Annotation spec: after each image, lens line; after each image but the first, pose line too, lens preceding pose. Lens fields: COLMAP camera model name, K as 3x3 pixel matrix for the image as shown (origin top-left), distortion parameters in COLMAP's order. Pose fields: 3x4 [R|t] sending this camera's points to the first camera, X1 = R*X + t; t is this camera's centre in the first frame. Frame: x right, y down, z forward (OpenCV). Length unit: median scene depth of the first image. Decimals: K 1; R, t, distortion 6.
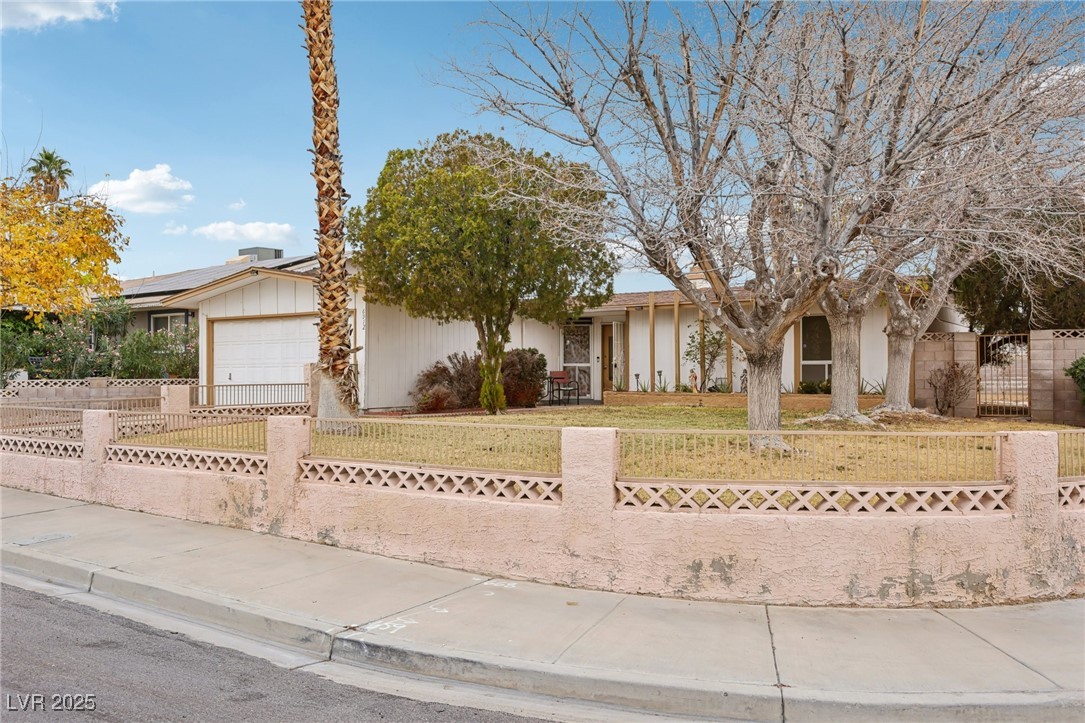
lens RADIAL K [[900.9, 0, 547.1], [0, 900.9, 354.7], [0, 0, 1]] dist [0.013759, -0.008603]
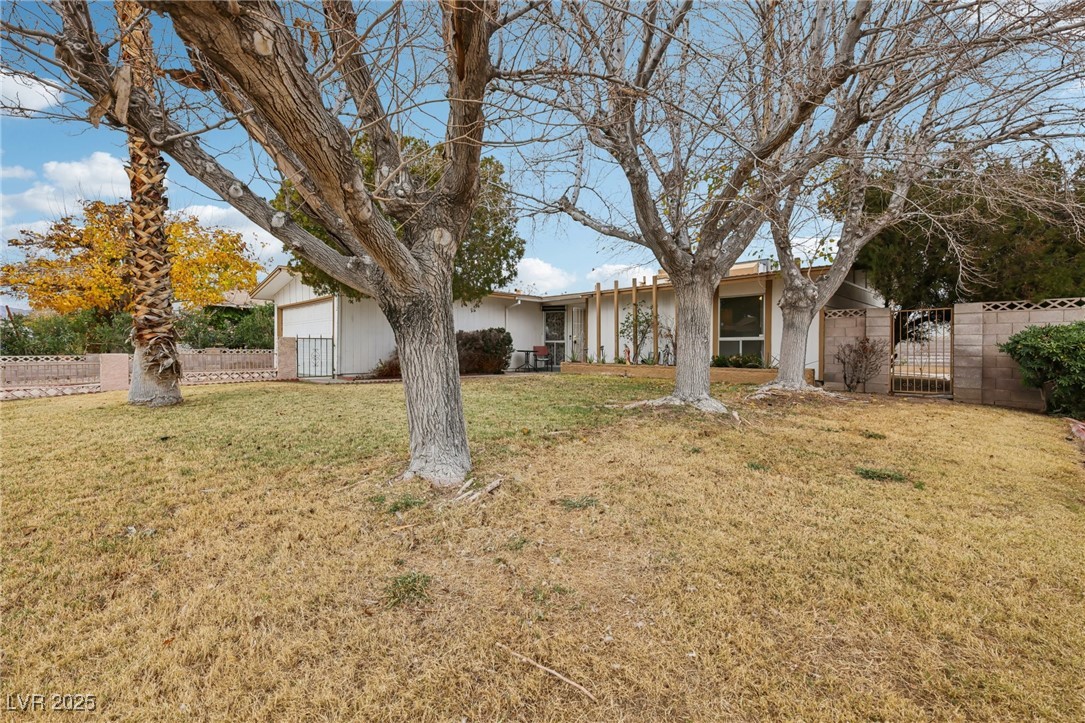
lens RADIAL K [[472.7, 0, 548.9], [0, 472.7, 351.8], [0, 0, 1]] dist [0.003466, 0.000131]
pose [[0.978475, 0.008065, -0.206208, 0.227473], [-0.002809, 0.999664, 0.025769, 0.011697], [0.206347, -0.024635, 0.978169, 0.436379]]
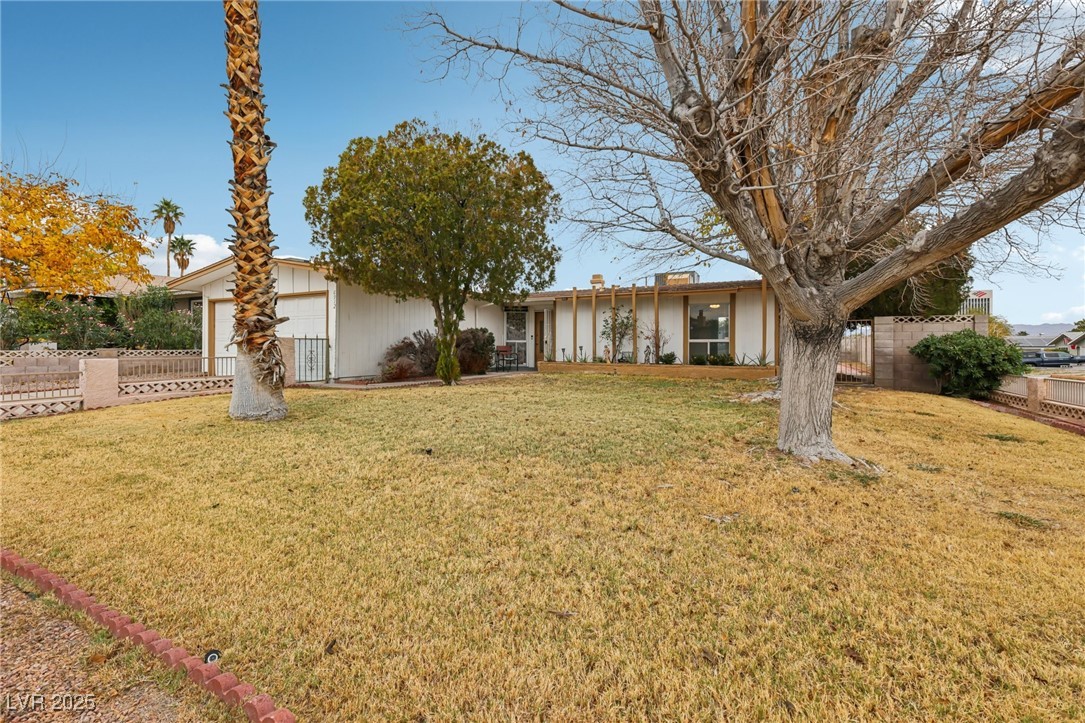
lens RADIAL K [[472.7, 0, 545.1], [0, 472.7, 343.3], [0, 0, 1]] dist [0.003466, 0.000131]
pose [[0.993218, 0.007528, 0.116022, -0.008880], [-0.009220, 0.999859, 0.014046, 0.005490], [-0.115900, -0.015021, 0.993147, 0.390419]]
